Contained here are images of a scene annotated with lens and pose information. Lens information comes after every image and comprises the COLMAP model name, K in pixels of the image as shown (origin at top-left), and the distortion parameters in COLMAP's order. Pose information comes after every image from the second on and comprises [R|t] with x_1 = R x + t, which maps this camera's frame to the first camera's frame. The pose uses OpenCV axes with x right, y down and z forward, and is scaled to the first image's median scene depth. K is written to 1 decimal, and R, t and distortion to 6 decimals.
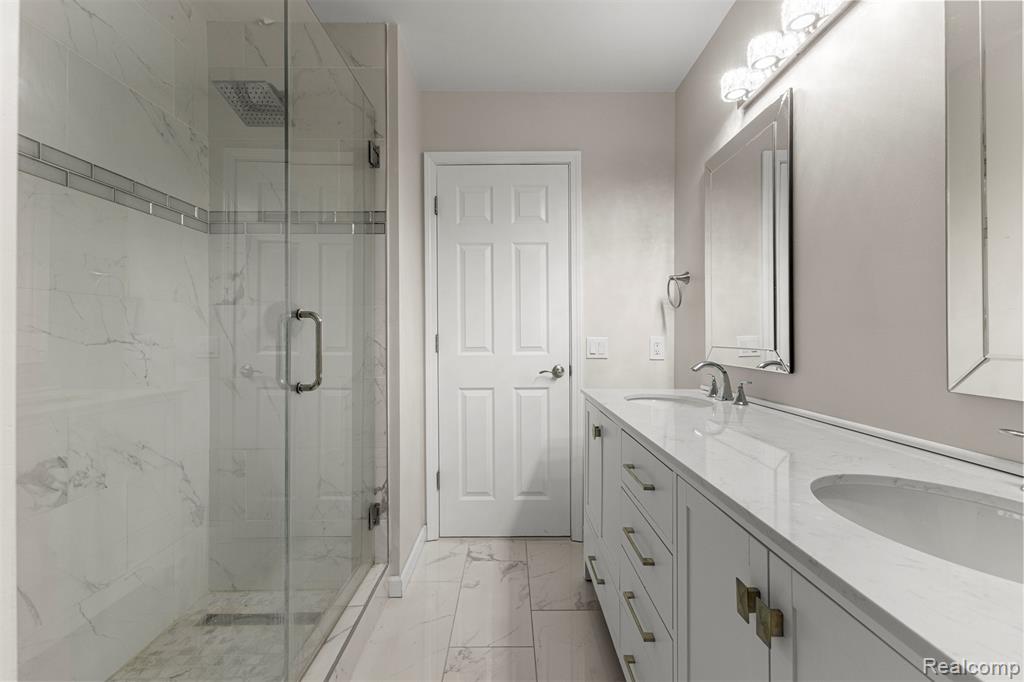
lens RADIAL K [[432.9, 0, 508.9], [0, 432.9, 336.6], [0, 0, 1]] dist [0.001135, 0.000688]
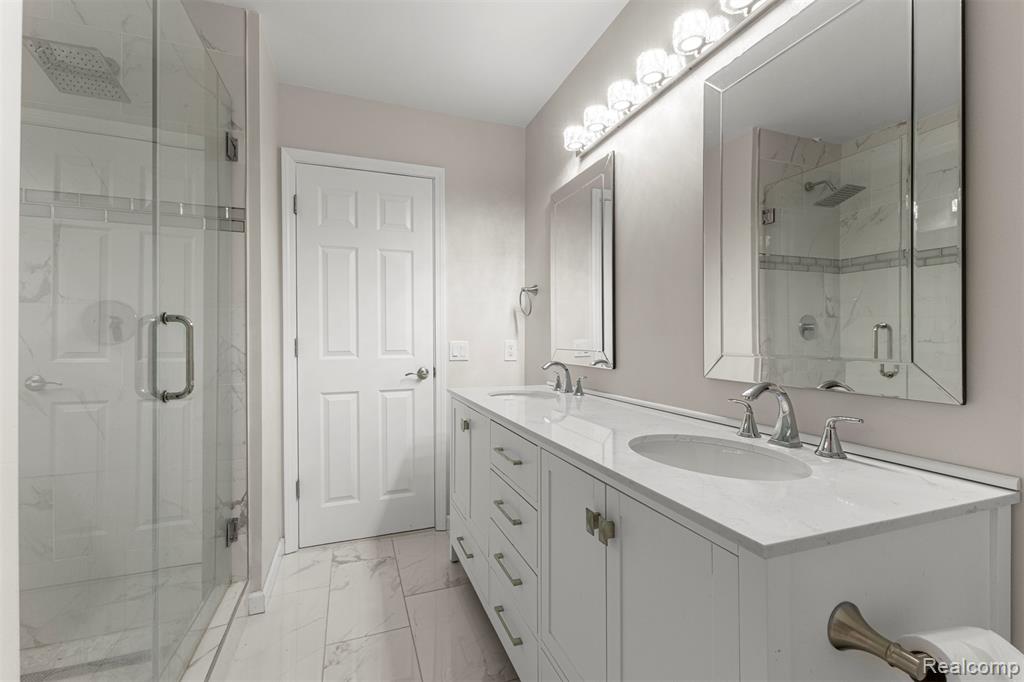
lens RADIAL K [[432.9, 0, 506.8], [0, 432.9, 340.3], [0, 0, 1]] dist [0.001135, 0.000688]
pose [[0.941086, -0.000850, 0.338165, -0.066377], [0.000191, 0.999998, 0.001985, -0.003103], [-0.338166, -0.001803, 0.941085, -0.085299]]
